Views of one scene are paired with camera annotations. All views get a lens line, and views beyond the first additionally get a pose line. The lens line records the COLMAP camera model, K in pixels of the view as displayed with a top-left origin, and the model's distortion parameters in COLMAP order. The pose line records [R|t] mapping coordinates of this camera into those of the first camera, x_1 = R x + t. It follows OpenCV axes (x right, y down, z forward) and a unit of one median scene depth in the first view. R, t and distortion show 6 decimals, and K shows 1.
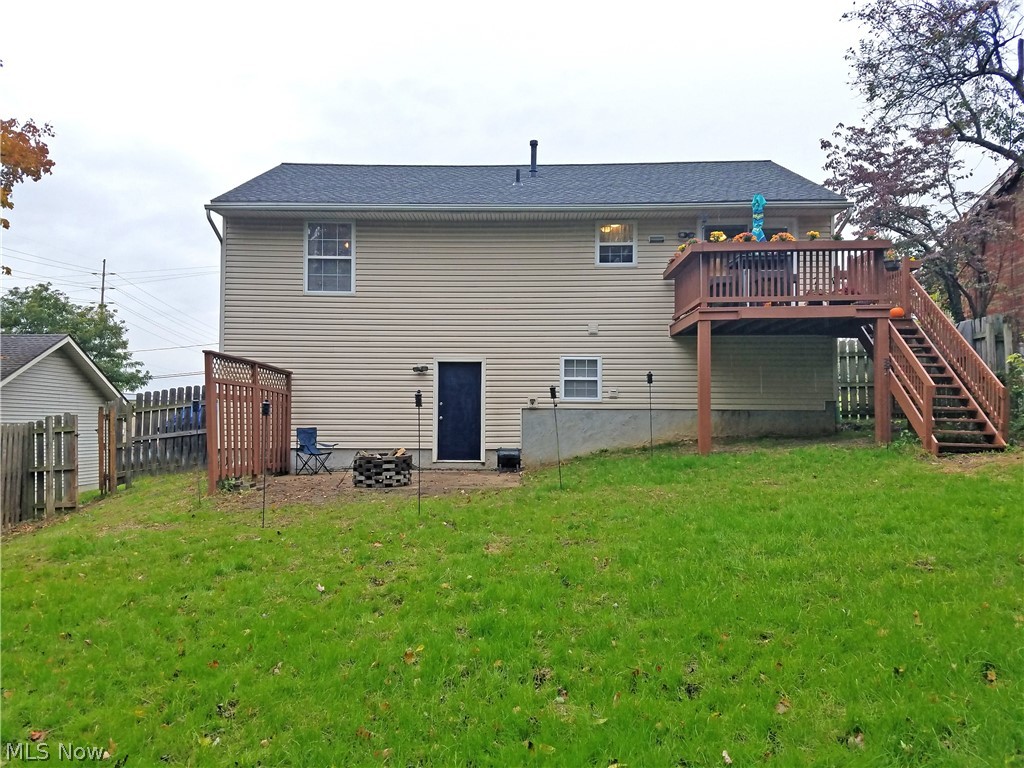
lens RADIAL K [[778.6, 0, 511.5], [0, 778.6, 410.3], [0, 0, 1]] dist [0.047243, 0.000148]
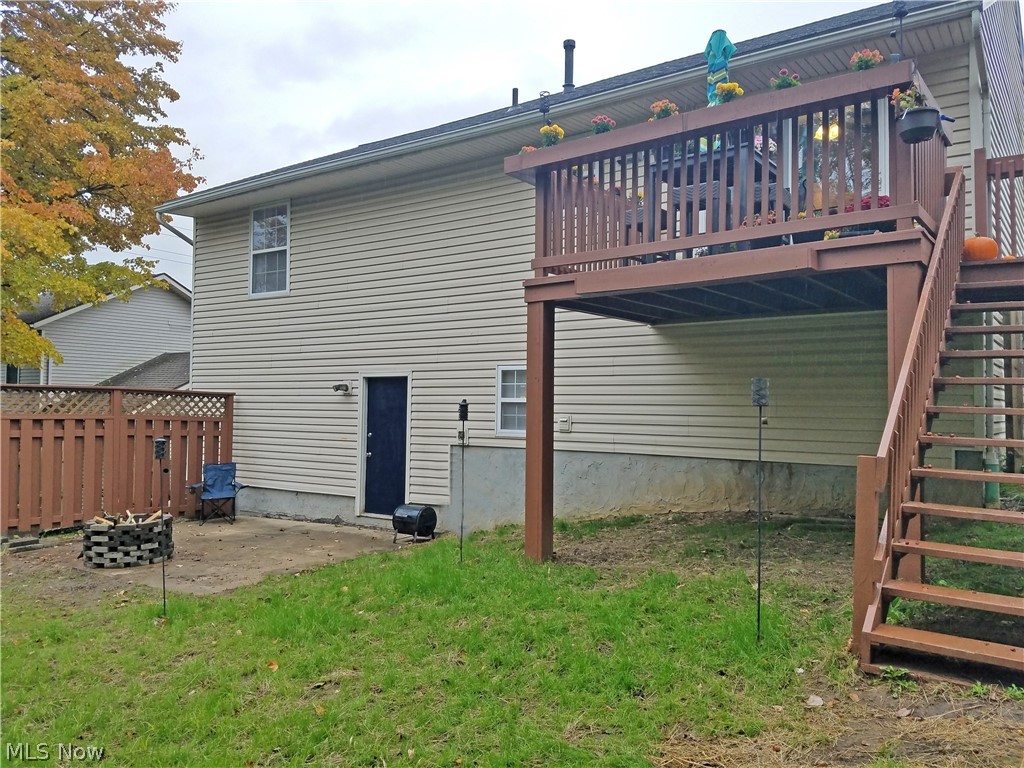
lens RADIAL K [[809.6, 0, 512.0], [0, 809.6, 384.0], [0, 0, 1]] dist [0.046737, -0.004125]
pose [[0.817199, -0.013983, -0.576186, 0.456855], [0.007611, 0.999880, -0.013471, -0.044925], [0.576306, 0.006624, 0.817207, 0.463310]]
